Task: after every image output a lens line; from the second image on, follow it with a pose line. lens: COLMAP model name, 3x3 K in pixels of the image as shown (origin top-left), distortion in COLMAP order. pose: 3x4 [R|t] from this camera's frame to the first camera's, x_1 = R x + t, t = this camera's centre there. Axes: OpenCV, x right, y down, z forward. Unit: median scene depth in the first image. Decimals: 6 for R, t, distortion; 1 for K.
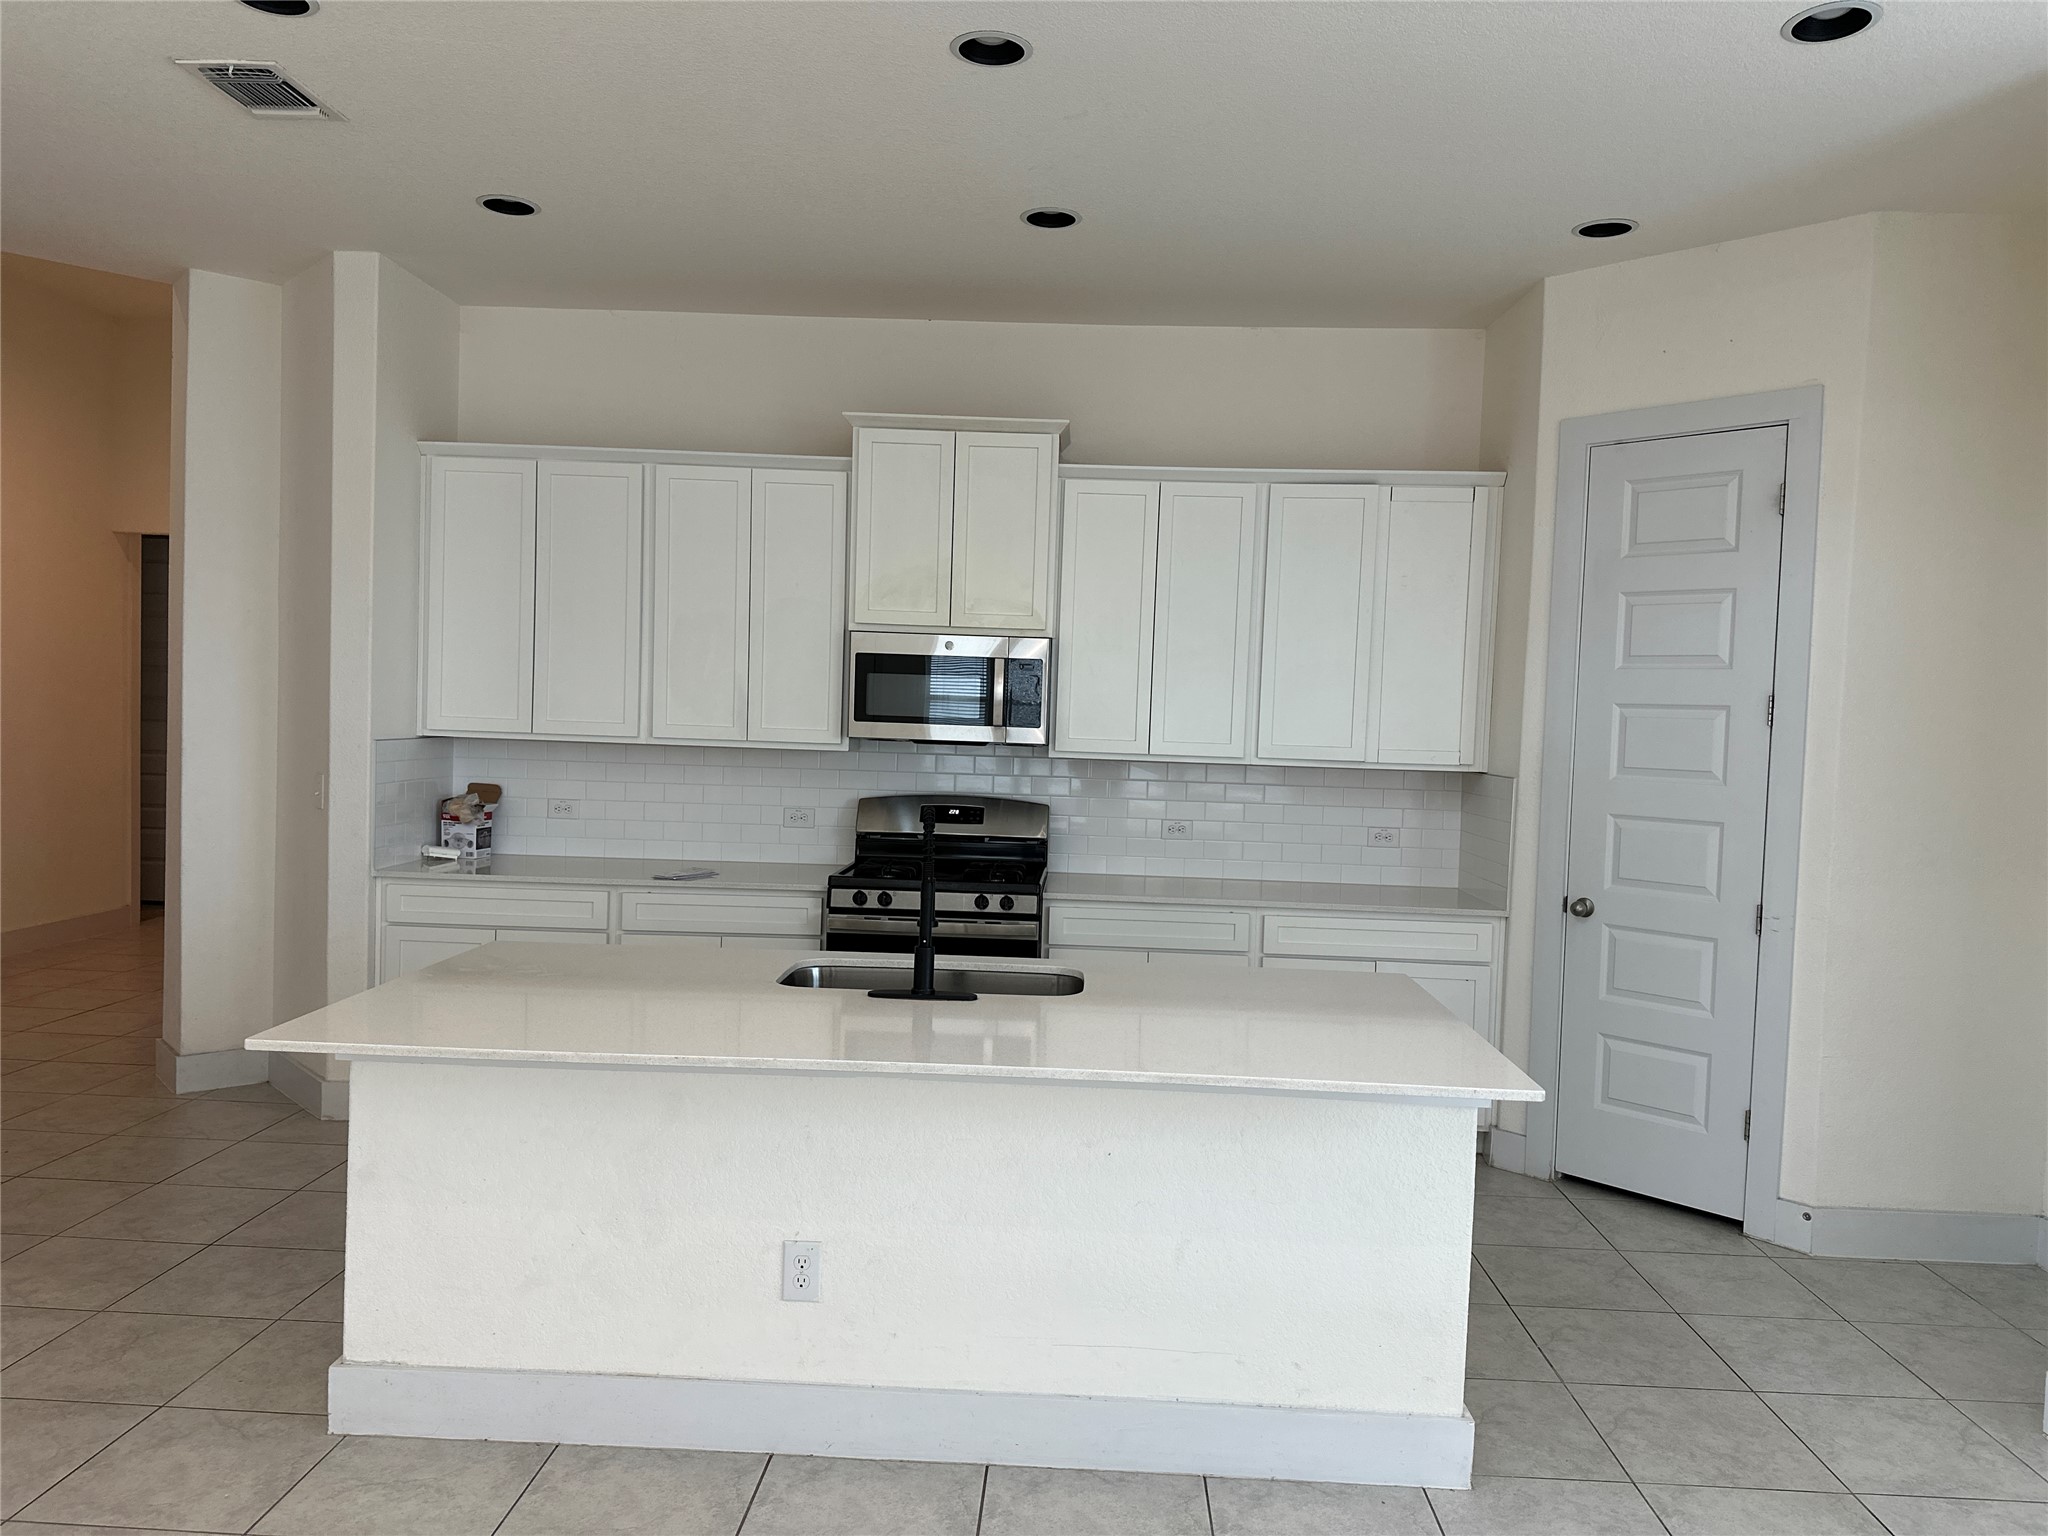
lens RADIAL K [[1432.5, 0, 1024.0], [0, 1432.5, 768.0], [0, 0, 1]] dist [0.051506, -0.052519]
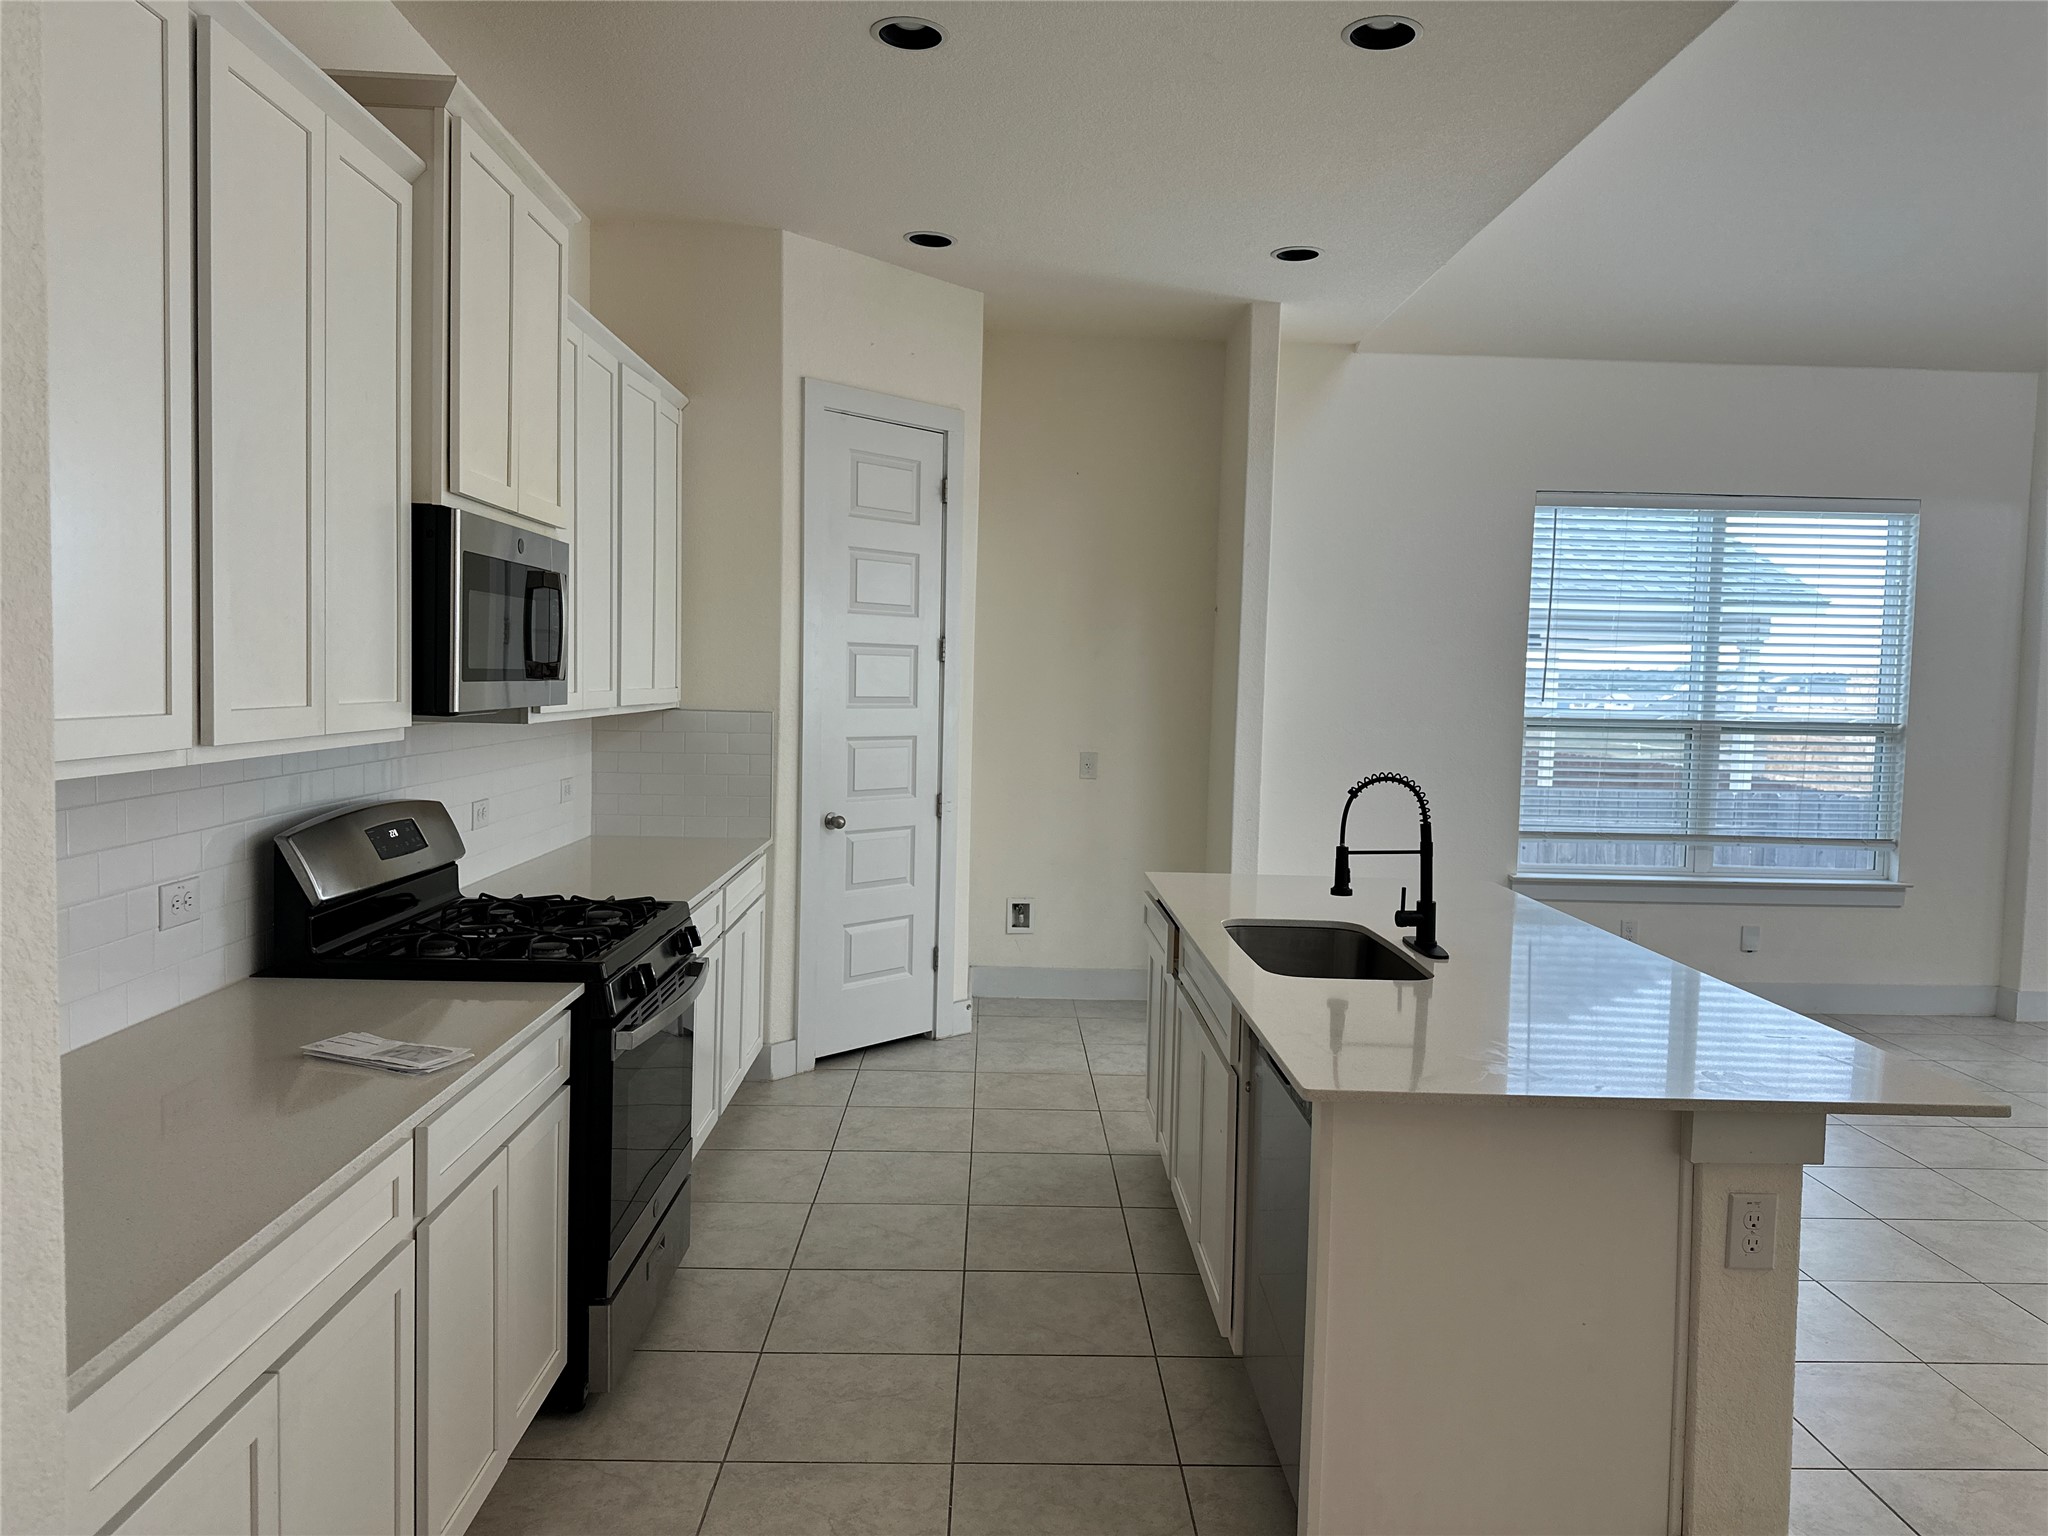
lens RADIAL K [[1421.1, 0, 1047.4], [0, 1421.1, 748.7], [0, 0, 1]] dist [0.039354, -0.049716]
pose [[-0.073176, -0.086565, 0.993555, -0.784322], [0.015135, 0.996015, 0.087894, -0.060305], [-0.997204, 0.021469, -0.071574, 0.965828]]
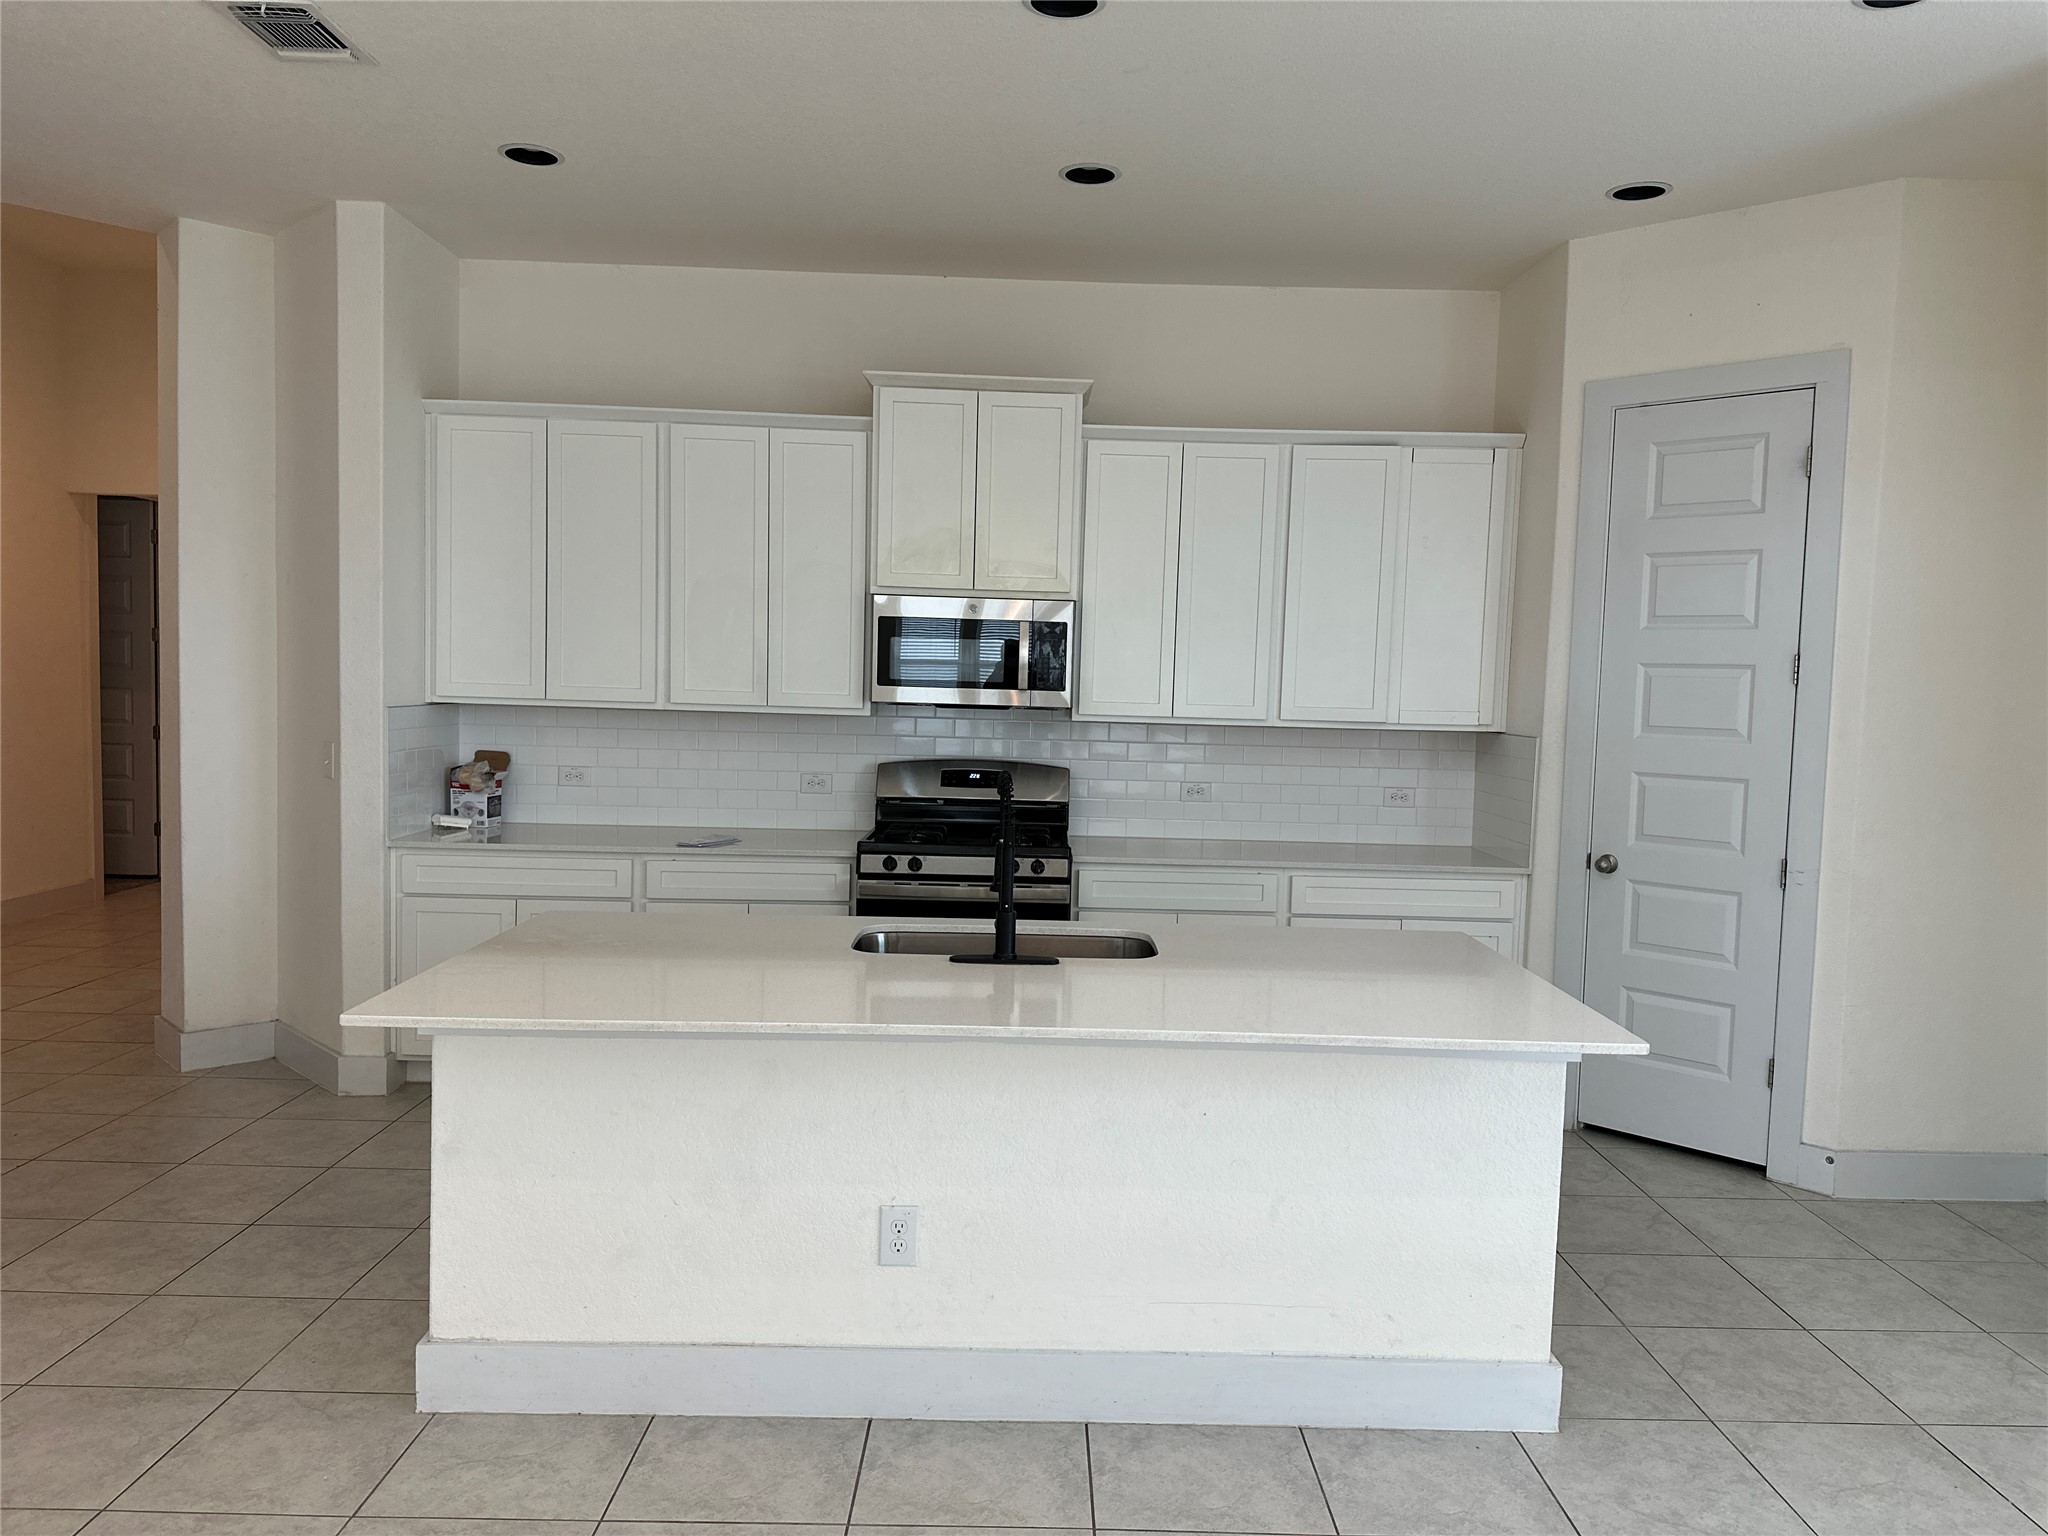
lens RADIAL K [[1433.3, 0, 1034.6], [0, 1433.3, 764.7], [0, 0, 1]] dist [0.050393, -0.052459]
pose [[0.998731, -0.008388, 0.049662, -0.070169], [0.007215, 0.999692, 0.023758, -0.000599], [-0.049846, -0.023369, 0.998483, 0.004301]]
